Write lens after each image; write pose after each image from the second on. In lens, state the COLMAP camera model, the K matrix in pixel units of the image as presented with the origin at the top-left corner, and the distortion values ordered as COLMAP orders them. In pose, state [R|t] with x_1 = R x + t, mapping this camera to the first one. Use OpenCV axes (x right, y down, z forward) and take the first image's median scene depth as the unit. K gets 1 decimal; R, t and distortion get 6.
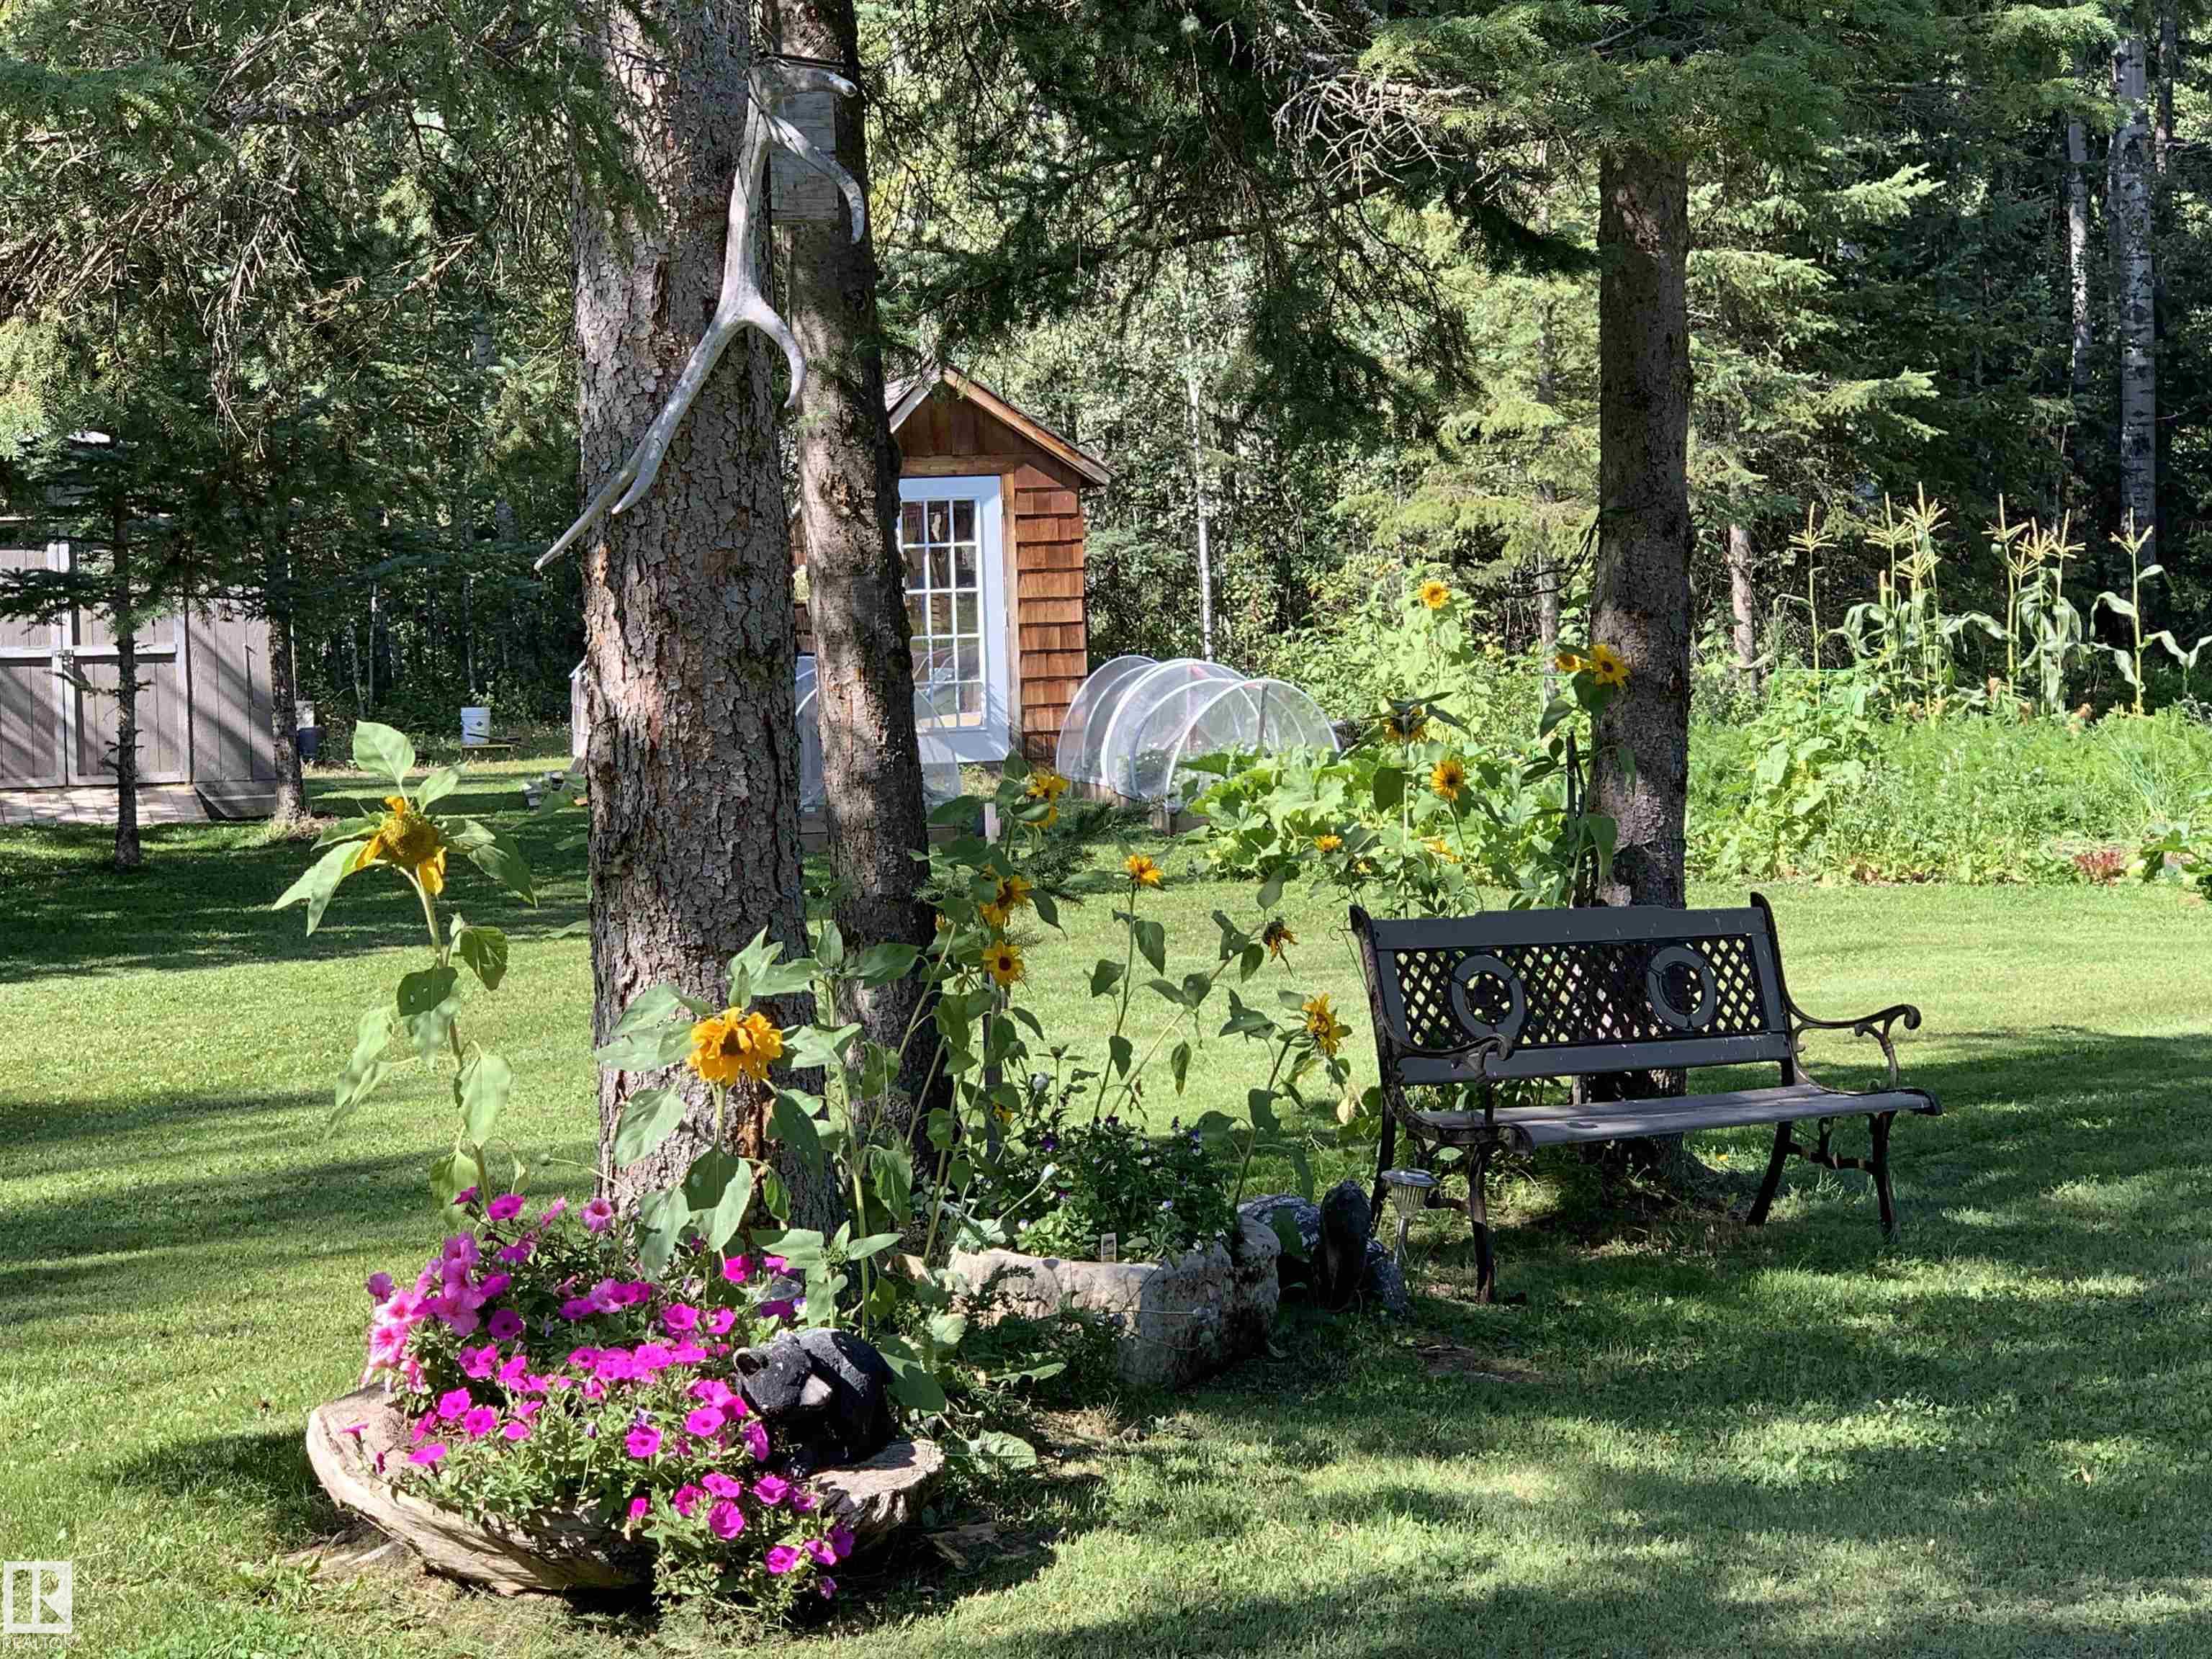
lens RADIAL K [[4537.1, 0, 1106.0], [0, 4537.1, 829.5], [0, 0, 1]] dist [0.042455, 0.595638]
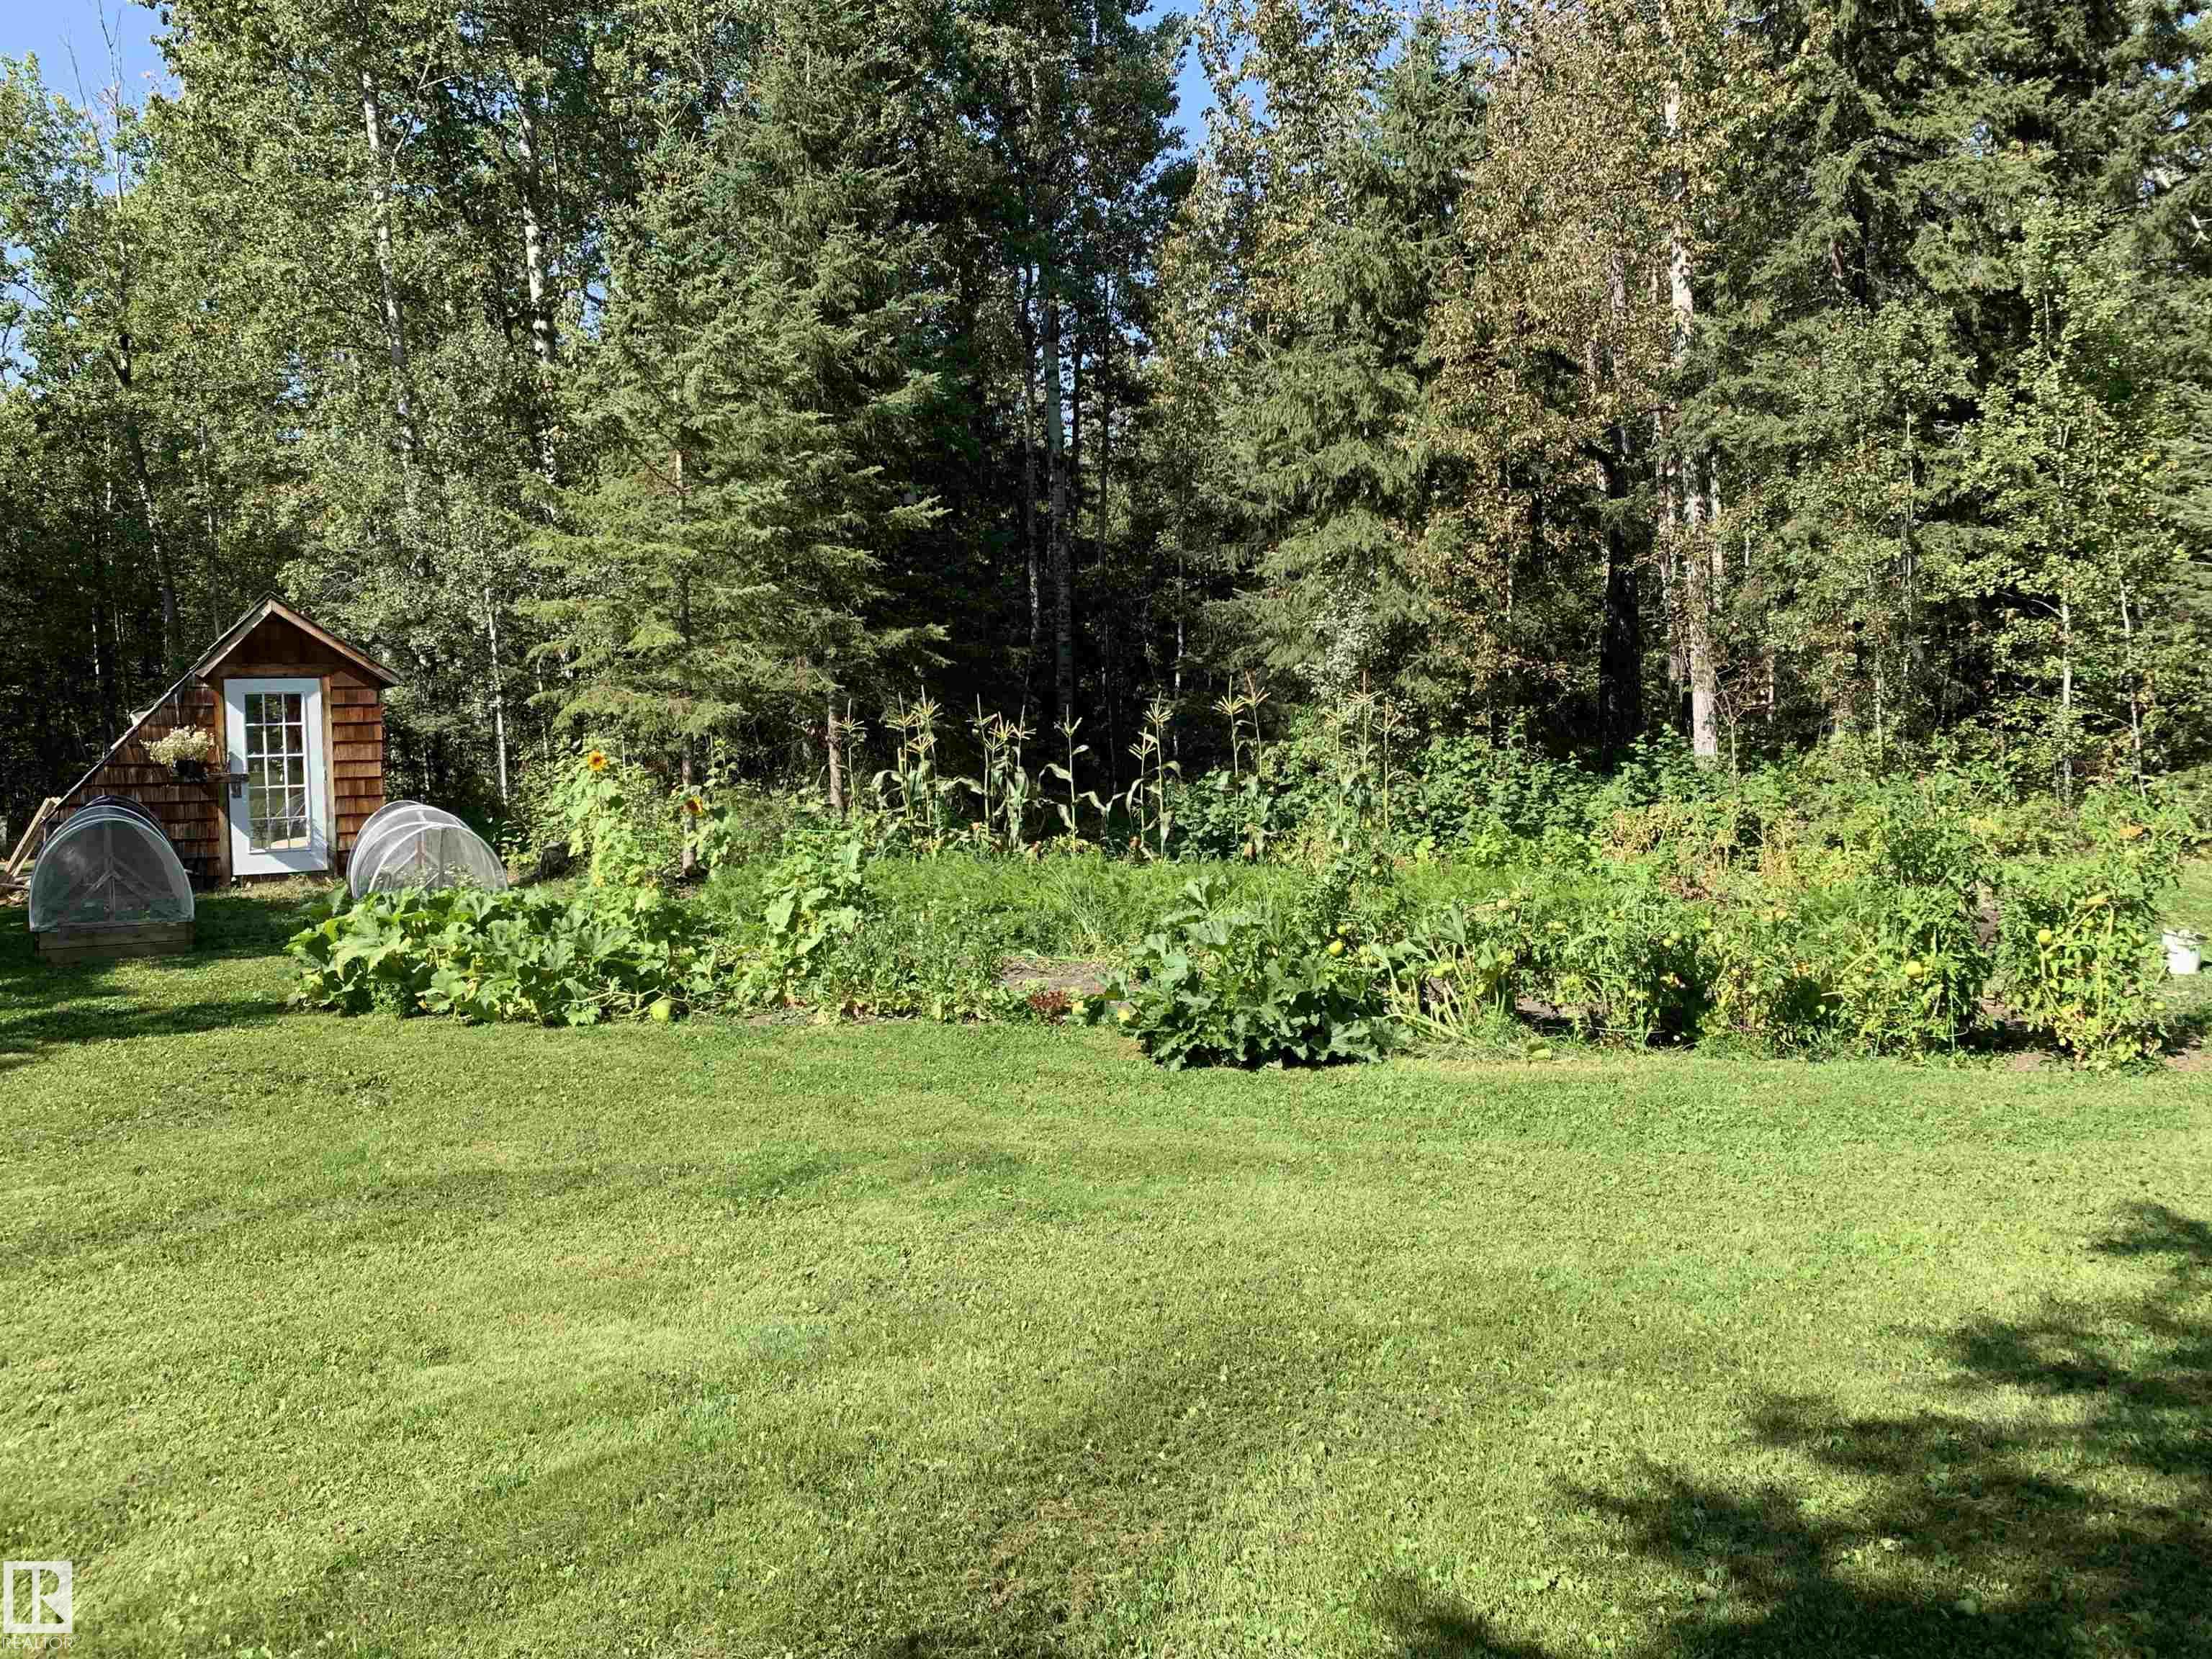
lens RADIAL K [[1804.0, 0, 1106.0], [0, 1804.0, 829.5], [0, 0, 1]] dist [0.002601, 0.001399]
pose [[0.969394, -0.005998, 0.245437, 0.095971], [0.008009, 0.999942, -0.007195, -0.026756], [-0.245380, 0.008941, 0.969386, 0.441325]]
